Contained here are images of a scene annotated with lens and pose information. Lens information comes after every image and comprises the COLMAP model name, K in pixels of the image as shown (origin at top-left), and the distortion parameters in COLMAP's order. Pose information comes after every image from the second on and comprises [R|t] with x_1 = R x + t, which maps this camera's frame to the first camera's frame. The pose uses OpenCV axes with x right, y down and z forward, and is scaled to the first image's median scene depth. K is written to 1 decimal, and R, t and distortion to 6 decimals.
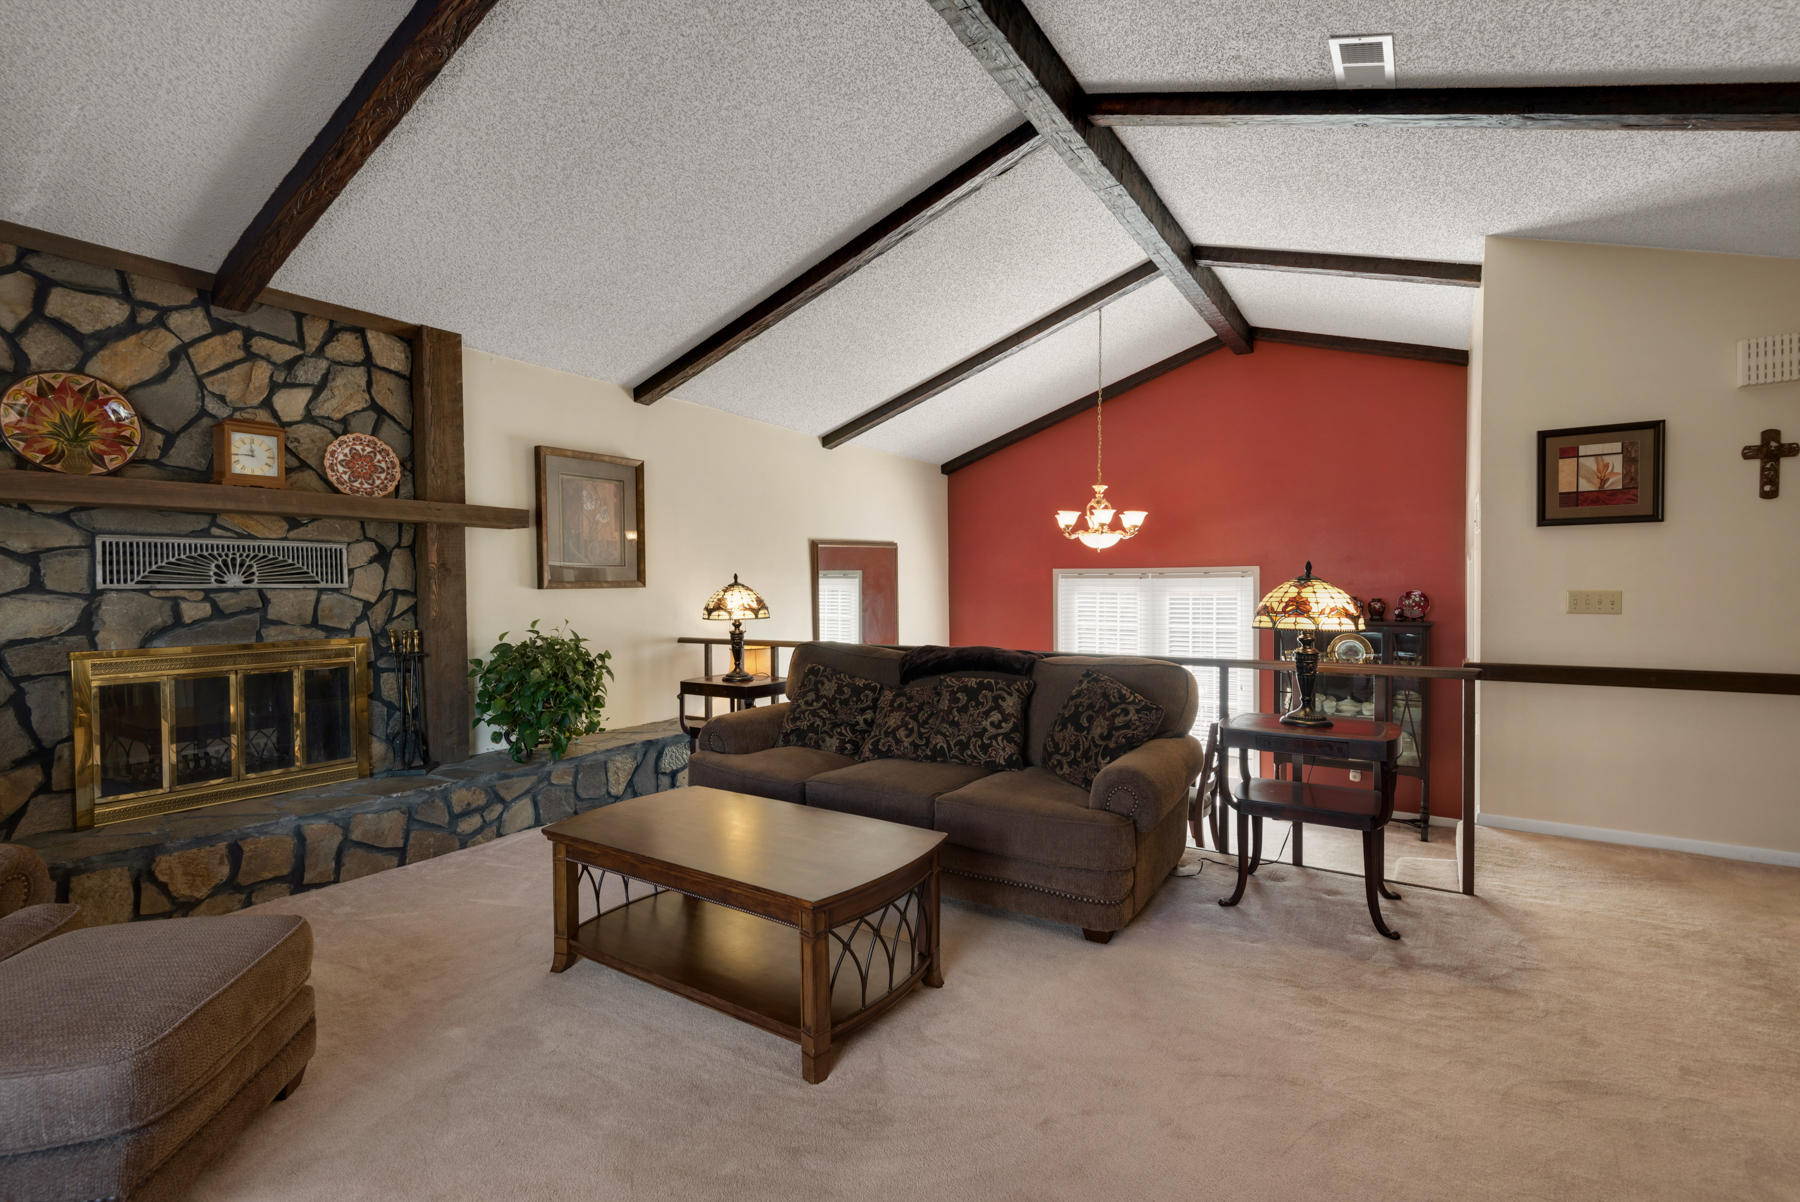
lens RADIAL K [[809.8, 0, 909.6], [0, 809.8, 602.1], [0, 0, 1]] dist [0.019936, -0.013740]
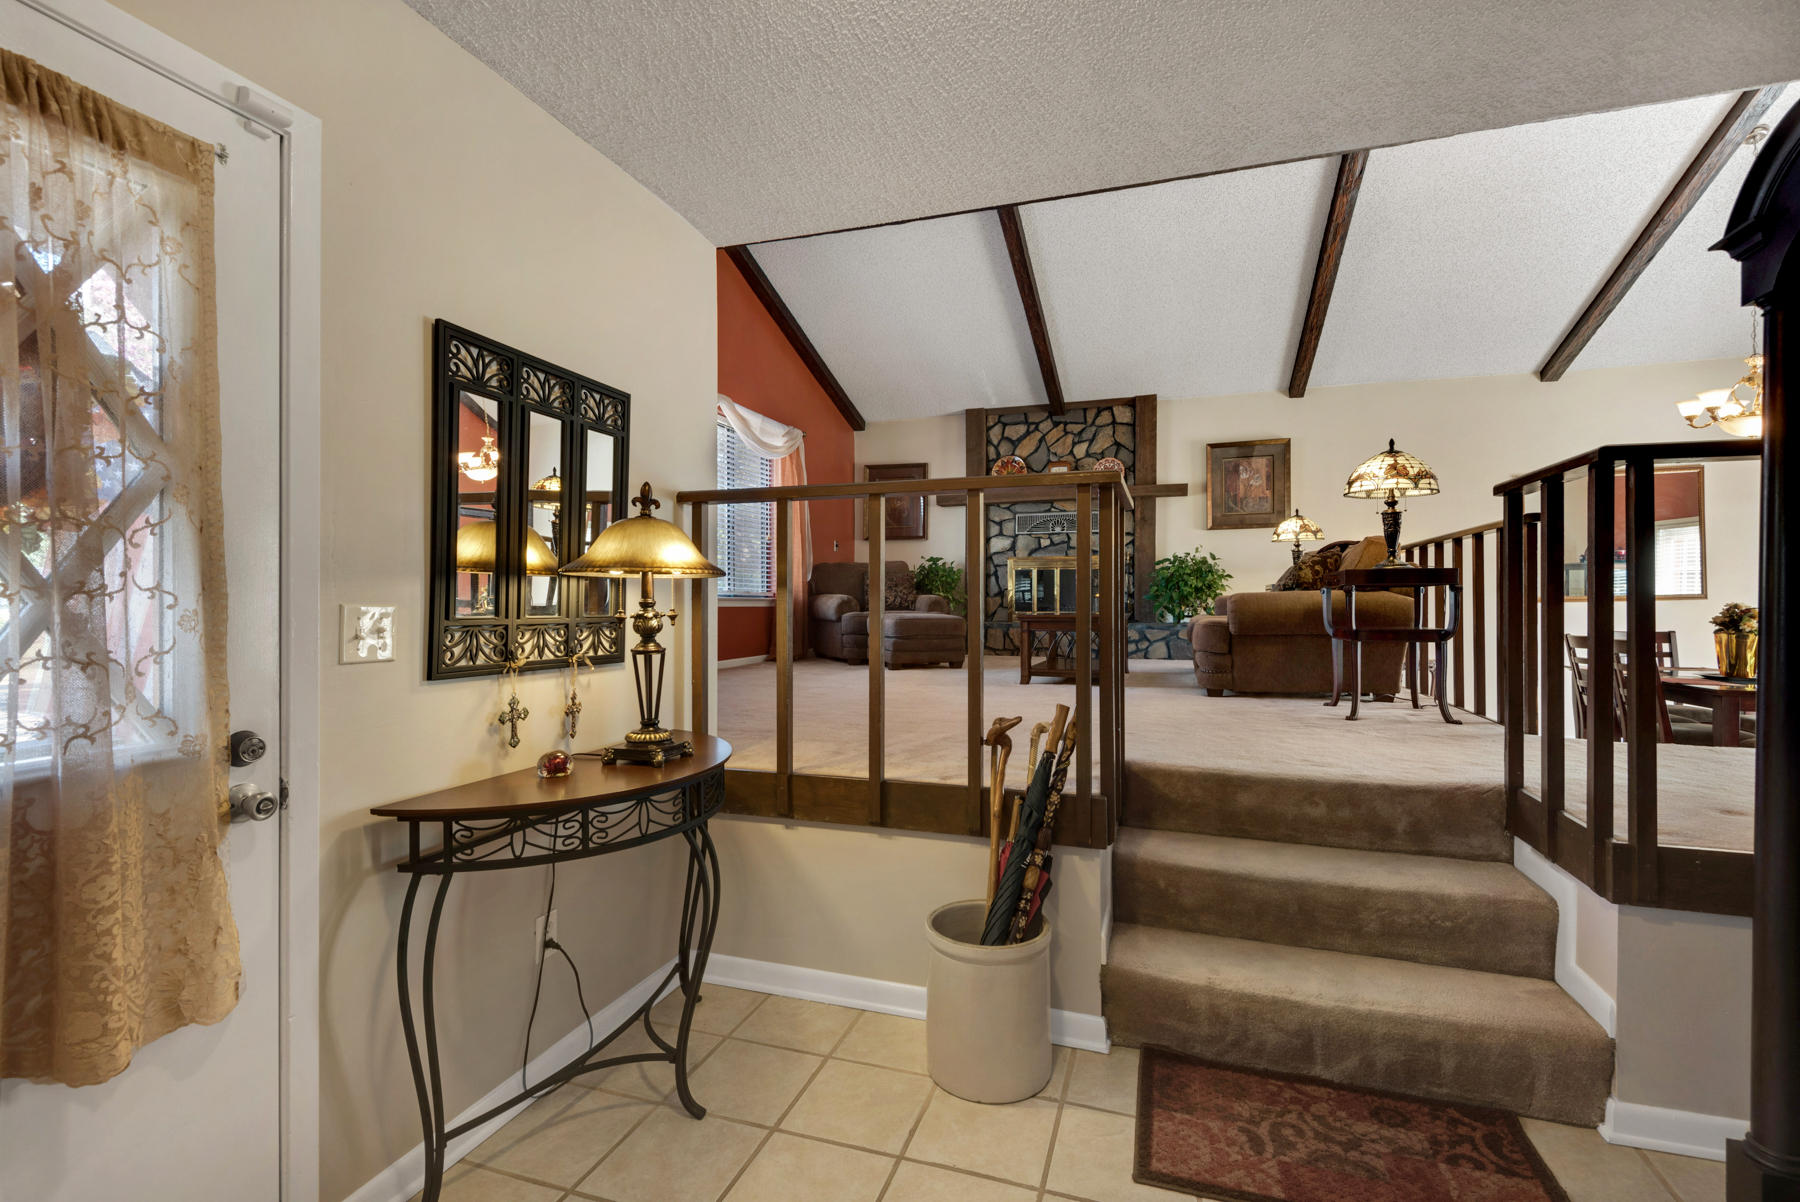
lens RADIAL K [[809.8, 0, 892.6], [0, 809.8, 606.6], [0, 0, 1]] dist [0.019936, -0.013740]
pose [[0.231091, 0.012181, -0.972856, 1.247224], [-0.023851, 0.999692, 0.006852, 0.176858], [0.972640, 0.021620, 0.231311, -0.009113]]
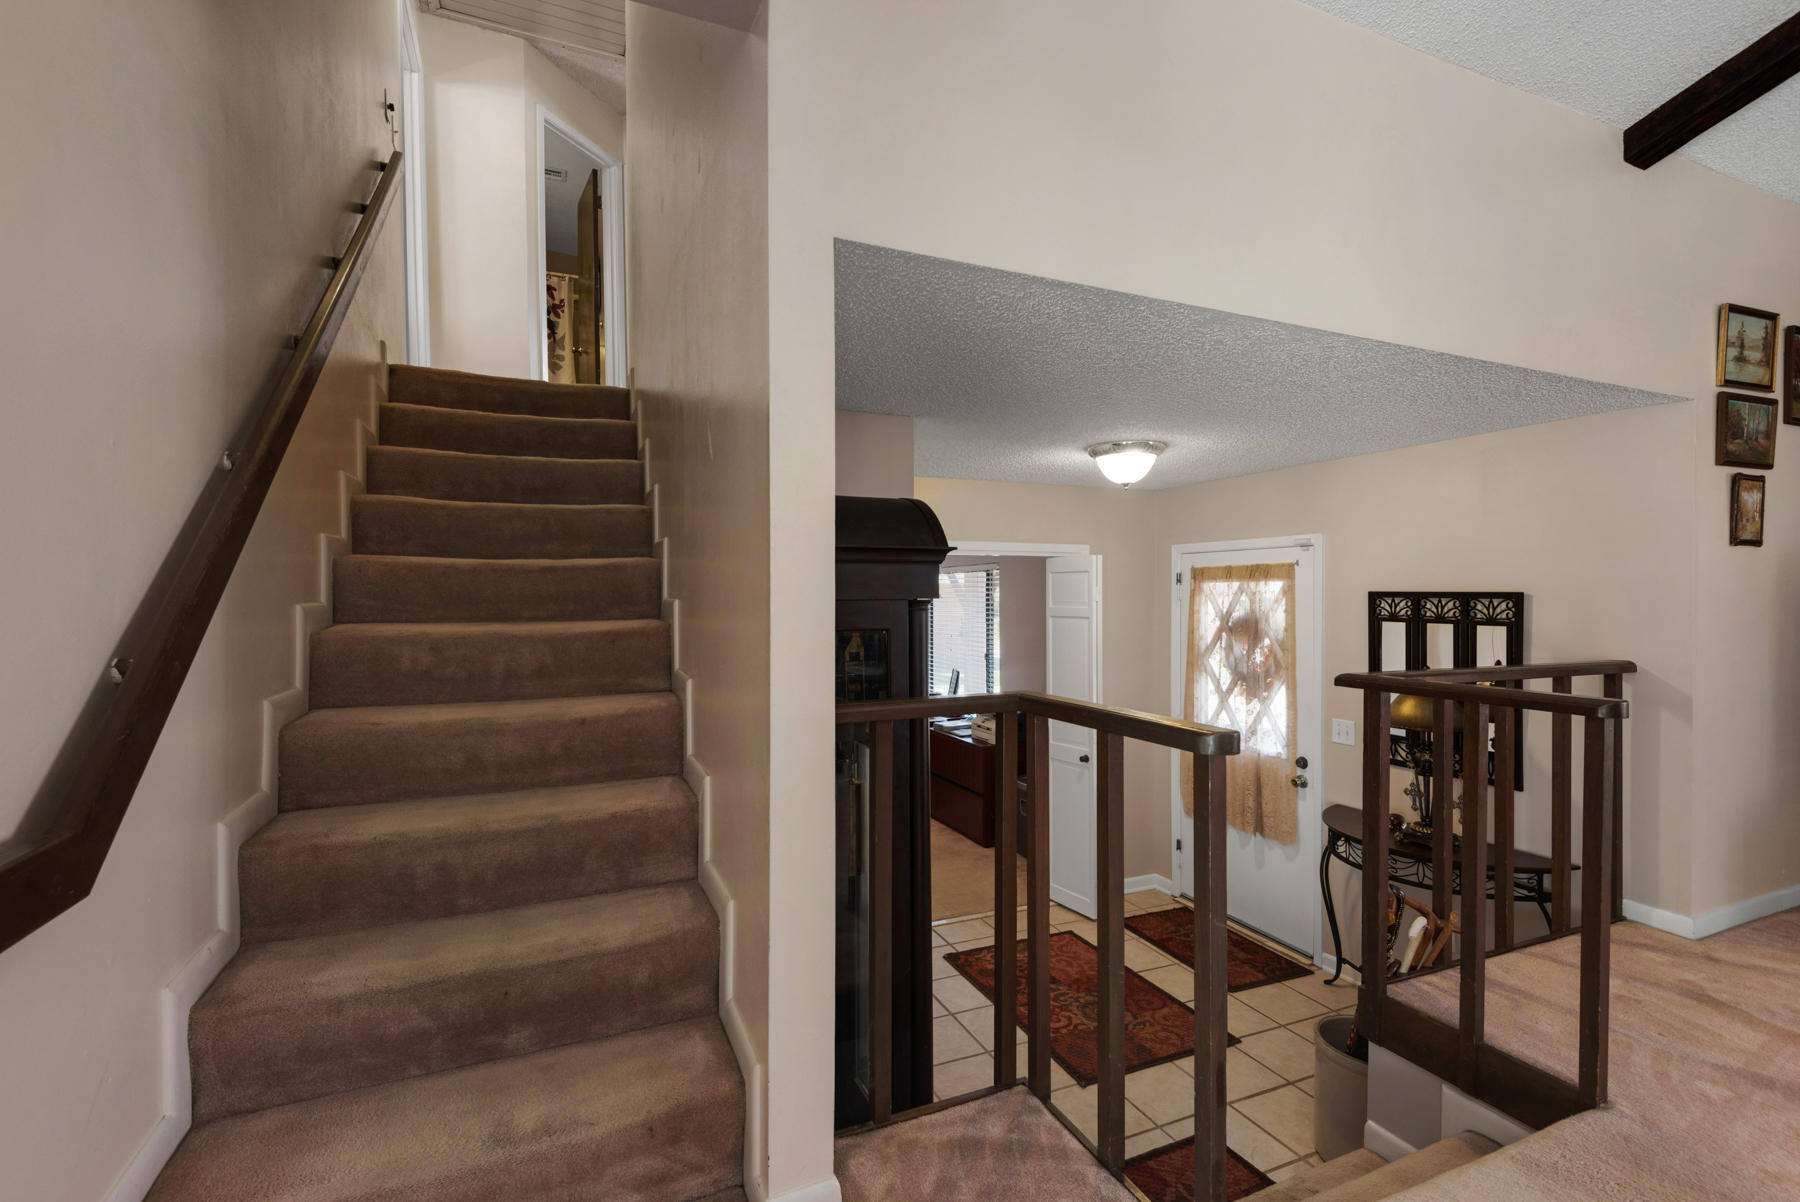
lens RADIAL K [[809.8, 0, 894.3], [0, 809.8, 597.0], [0, 0, 1]] dist [0.019936, -0.013740]
pose [[-0.826763, 0.011308, 0.562436, 0.666305], [0.023319, 0.999627, 0.014181, 0.004721], [-0.562066, 0.024839, -0.826719, 0.962967]]
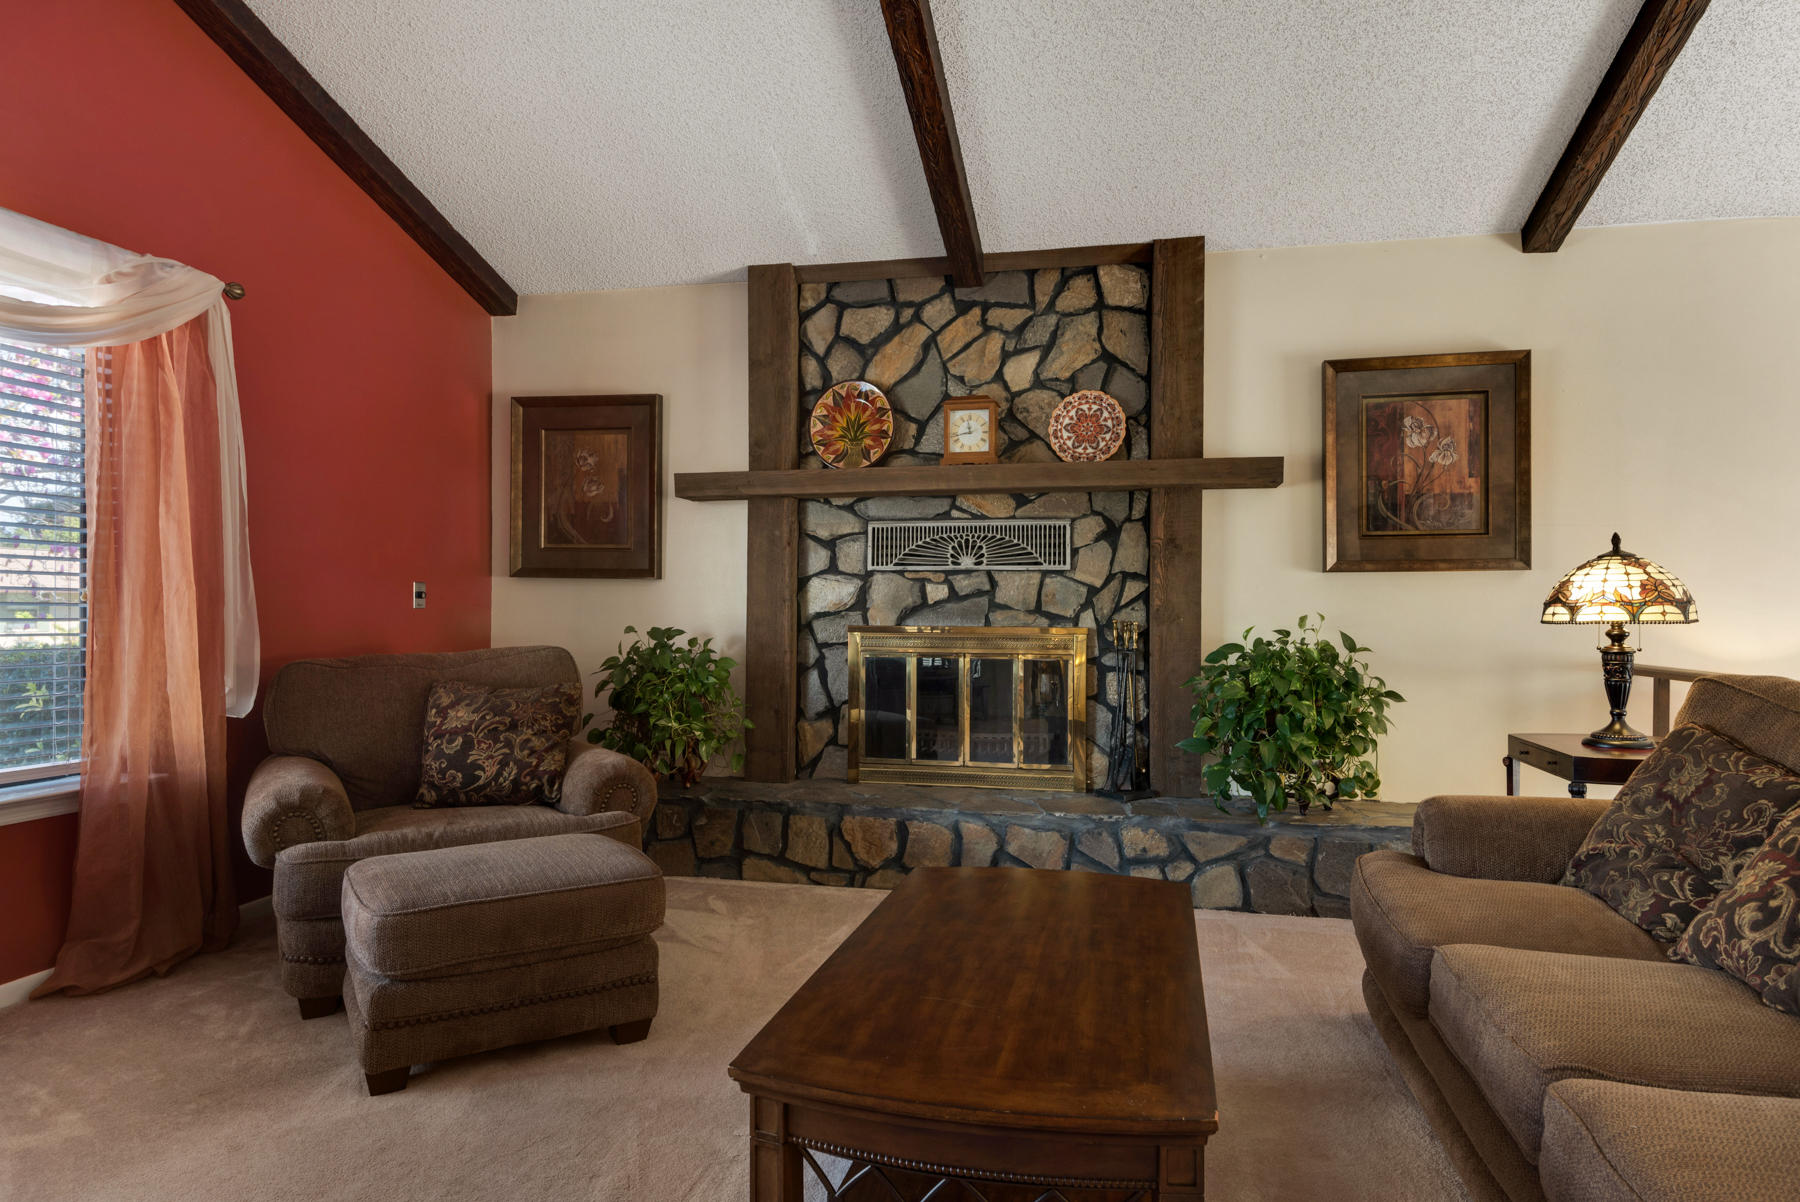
lens RADIAL K [[1060.0, 0, 904.7], [0, 1060.0, 606.4], [0, 0, 1]] dist [0.030129, -0.021136]
pose [[0.347611, 0.007749, -0.937607, 0.316838], [-0.026153, 0.999657, -0.001434, 0.028100], [0.937274, 0.025020, 0.347695, 0.445243]]
